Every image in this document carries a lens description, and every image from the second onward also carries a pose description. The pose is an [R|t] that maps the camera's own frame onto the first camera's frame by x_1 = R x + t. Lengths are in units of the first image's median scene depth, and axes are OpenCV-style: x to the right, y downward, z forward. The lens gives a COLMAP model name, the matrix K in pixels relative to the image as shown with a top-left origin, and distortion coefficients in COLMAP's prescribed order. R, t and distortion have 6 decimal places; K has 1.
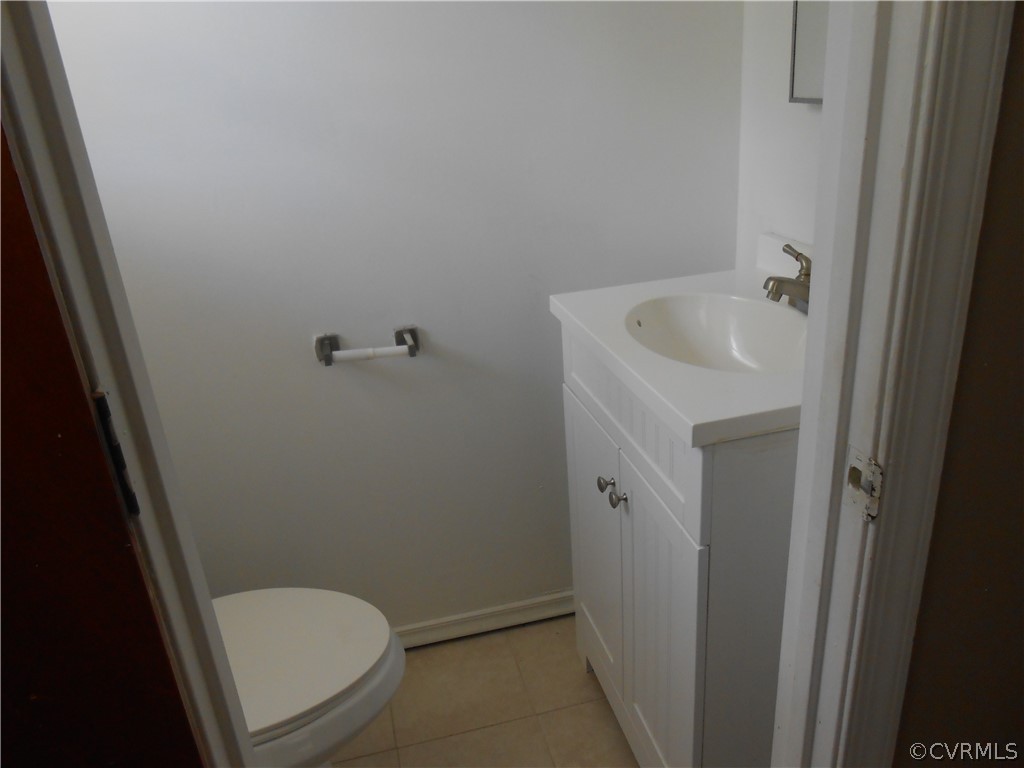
lens RADIAL K [[764.6, 0, 513.1], [0, 764.6, 382.5], [0, 0, 1]] dist [-0.011087, 0.001137]
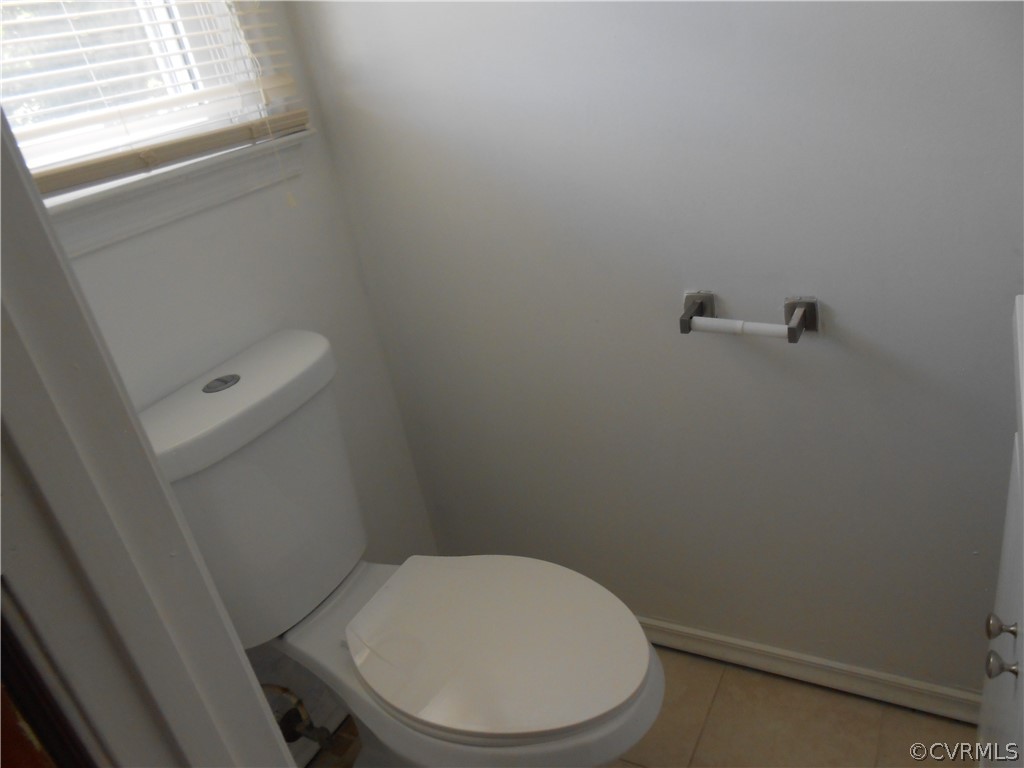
lens RADIAL K [[764.6, 0, 512.7], [0, 764.6, 385.9], [0, 0, 1]] dist [-0.011087, 0.001137]
pose [[0.739853, 0.238000, -0.629264, 0.141084], [-0.141585, 0.969470, 0.200204, -0.099511], [0.657701, -0.059027, 0.750962, 0.249159]]
